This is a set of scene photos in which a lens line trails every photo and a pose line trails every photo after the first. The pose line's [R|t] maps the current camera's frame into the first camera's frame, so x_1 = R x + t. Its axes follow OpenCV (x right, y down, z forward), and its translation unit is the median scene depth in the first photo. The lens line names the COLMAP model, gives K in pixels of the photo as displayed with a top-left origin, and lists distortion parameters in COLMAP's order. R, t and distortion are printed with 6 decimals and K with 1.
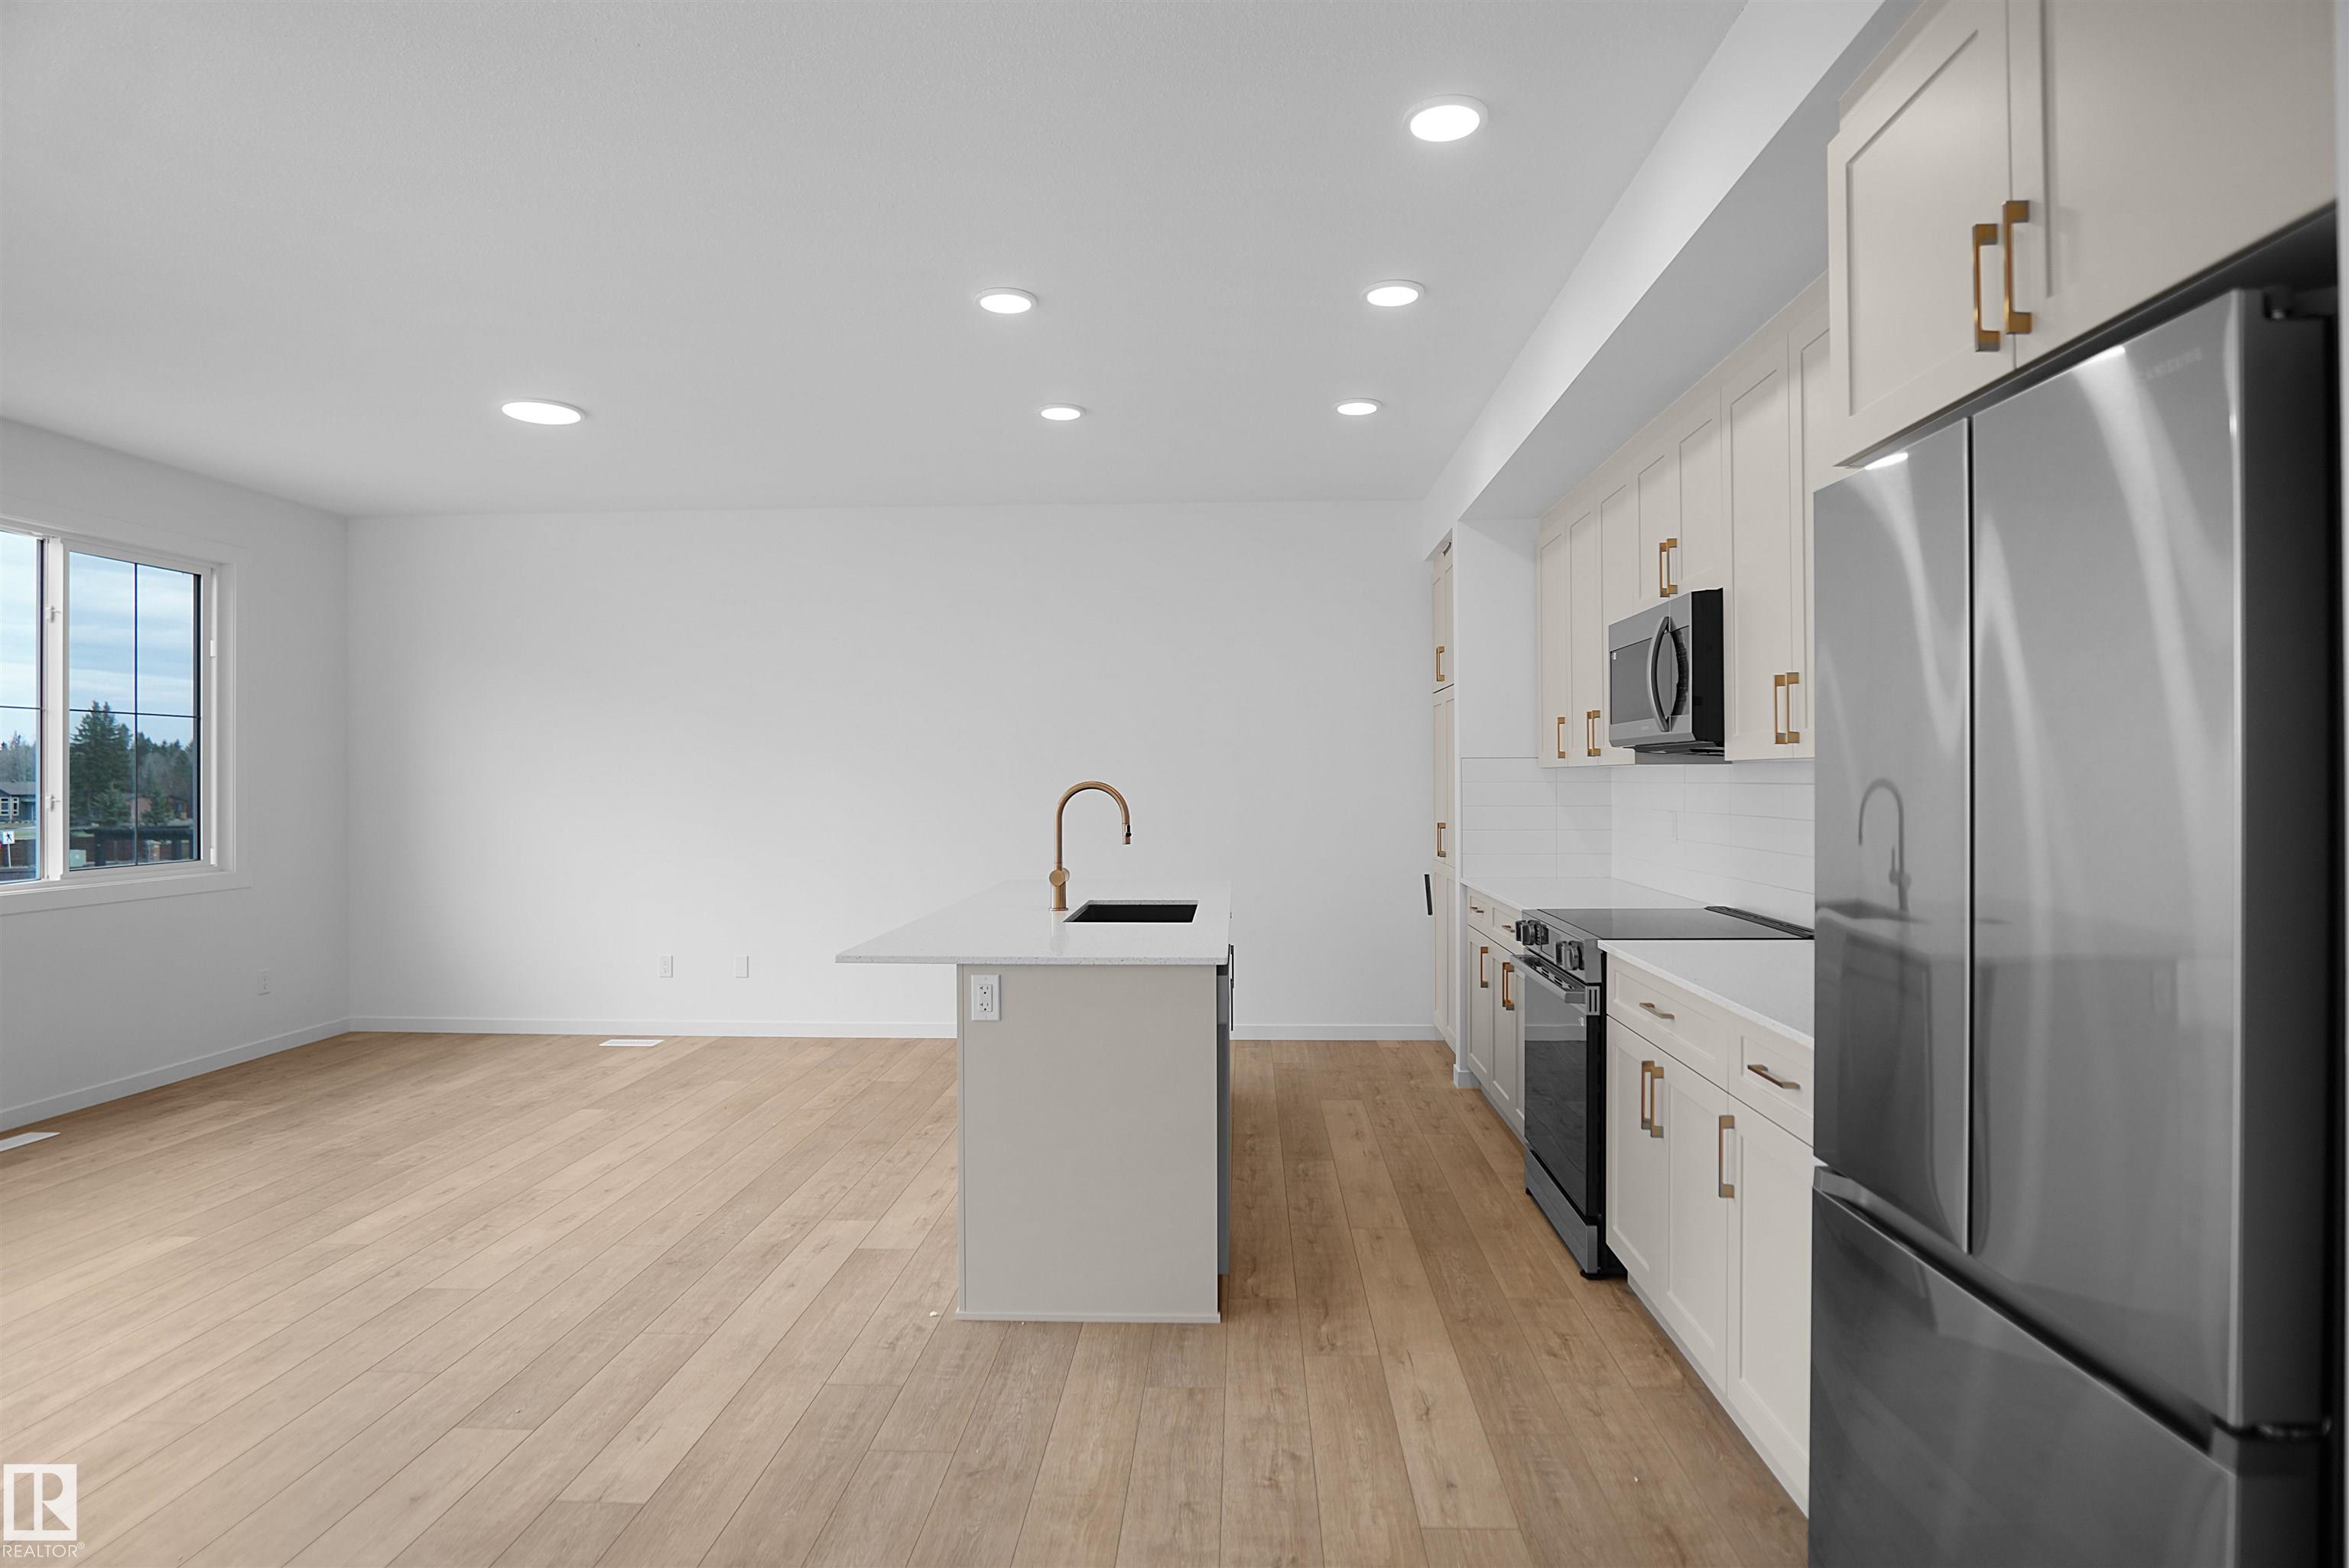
lens RADIAL K [[1264.0, 0, 1190.2], [0, 1264.0, 782.9], [0, 0, 1]] dist [-0.034361, 0.009609]
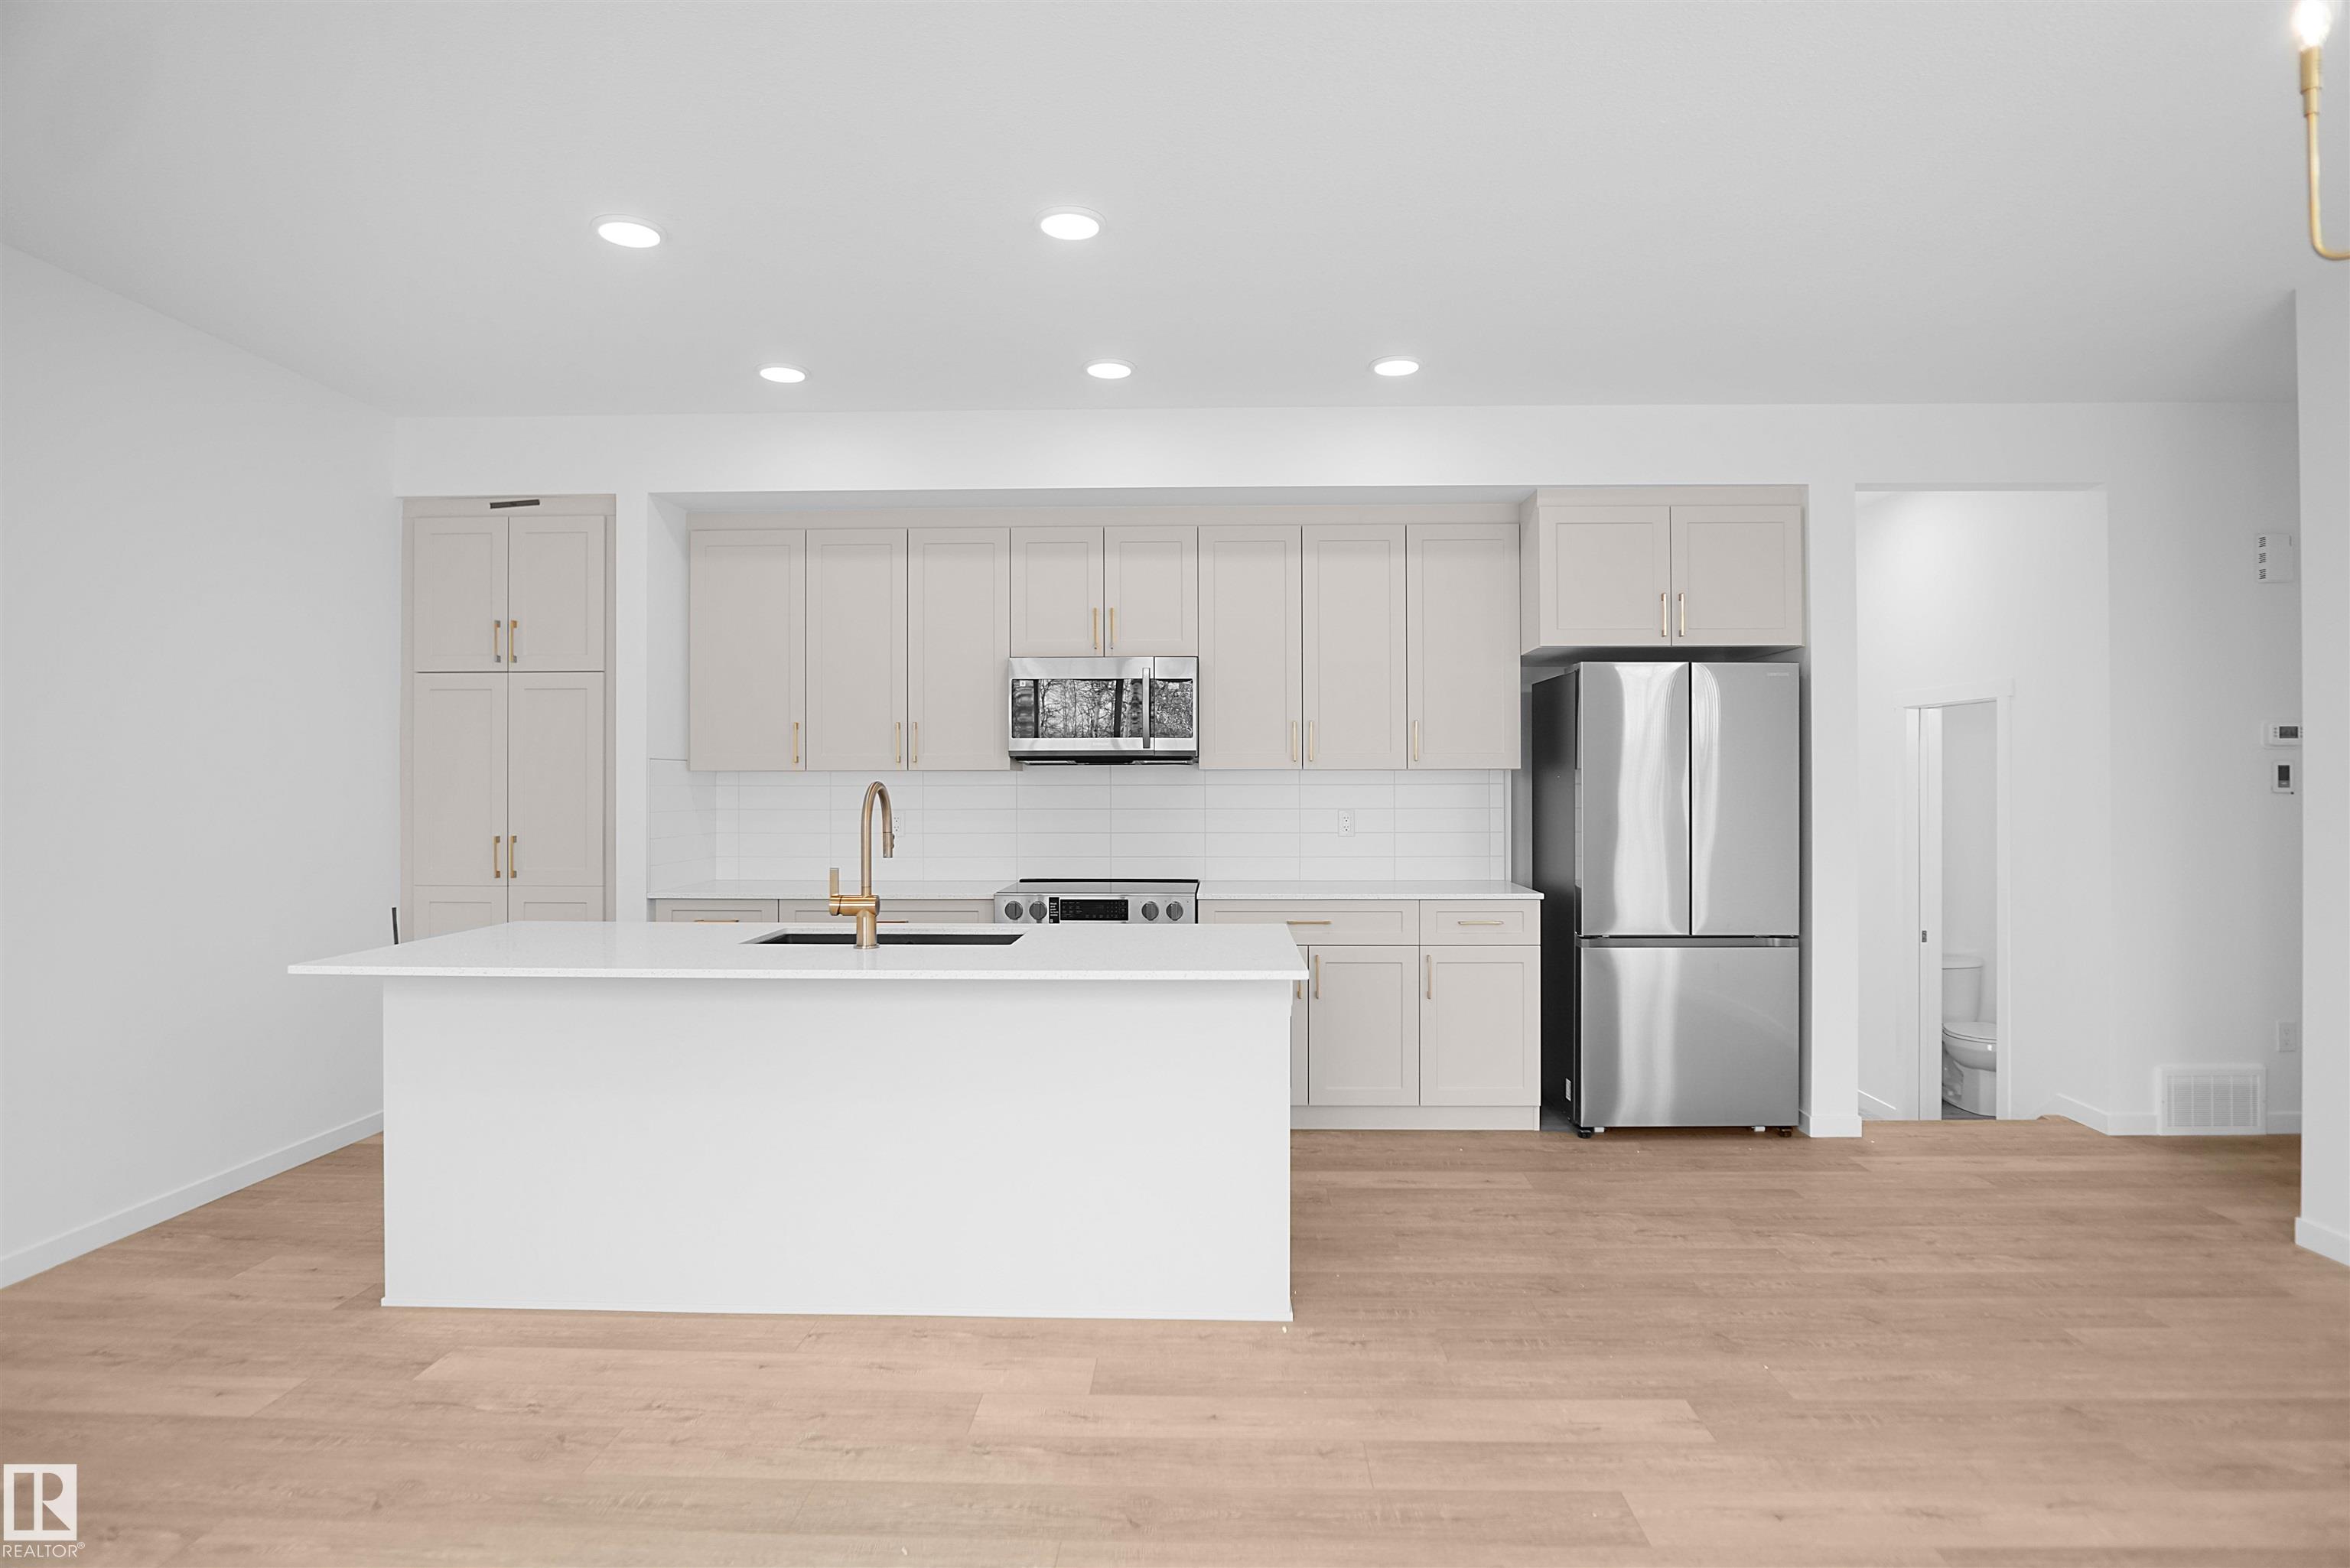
lens RADIAL K [[1264.6, 0, 1189.8], [0, 1264.6, 785.2], [0, 0, 1]] dist [-0.034361, 0.009609]
pose [[-0.014074, 0.003119, 0.999896, -0.975522], [0.003763, 0.999988, -0.003066, 0.004931], [-0.999894, 0.003719, -0.014085, 0.901953]]
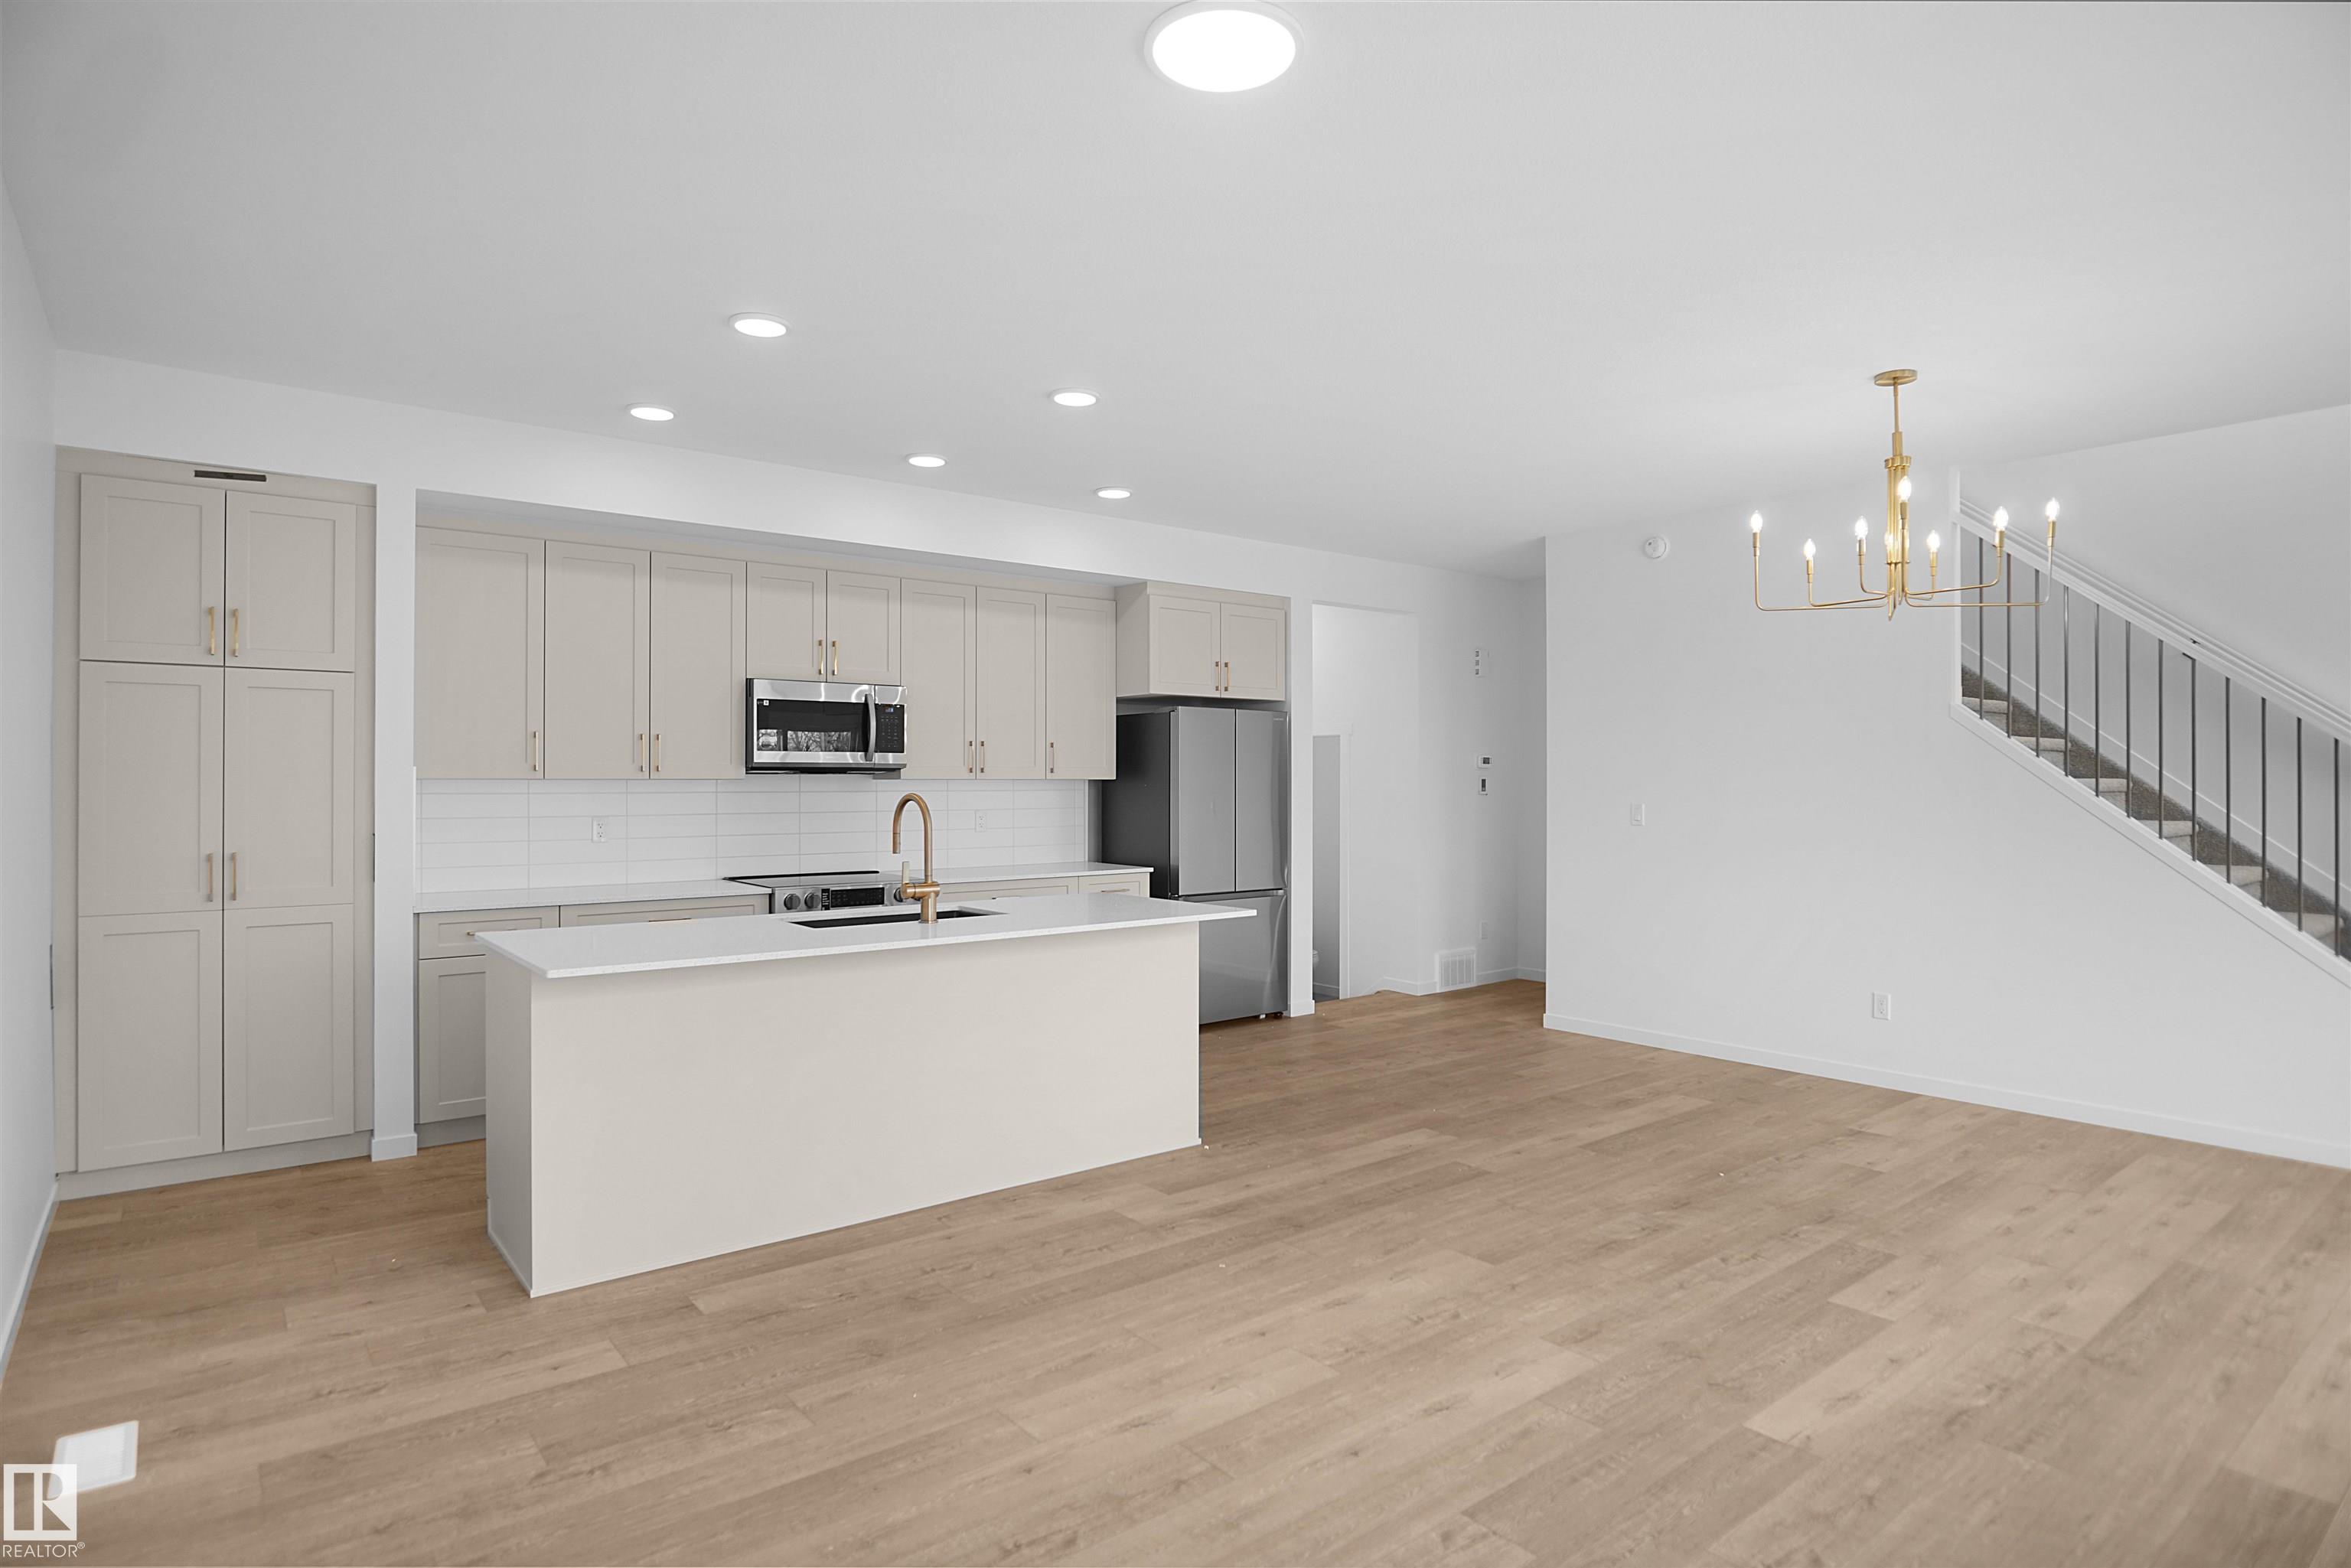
lens RADIAL K [[1265.2, 0, 1188.7], [0, 1265.2, 776.0], [0, 0, 1]] dist [-0.034361, 0.009609]
pose [[-0.661808, 0.005704, 0.749651, -1.097295], [0.003726, 0.999984, -0.004320, -0.011131], [-0.749664, -0.000066, -0.661819, 1.671393]]
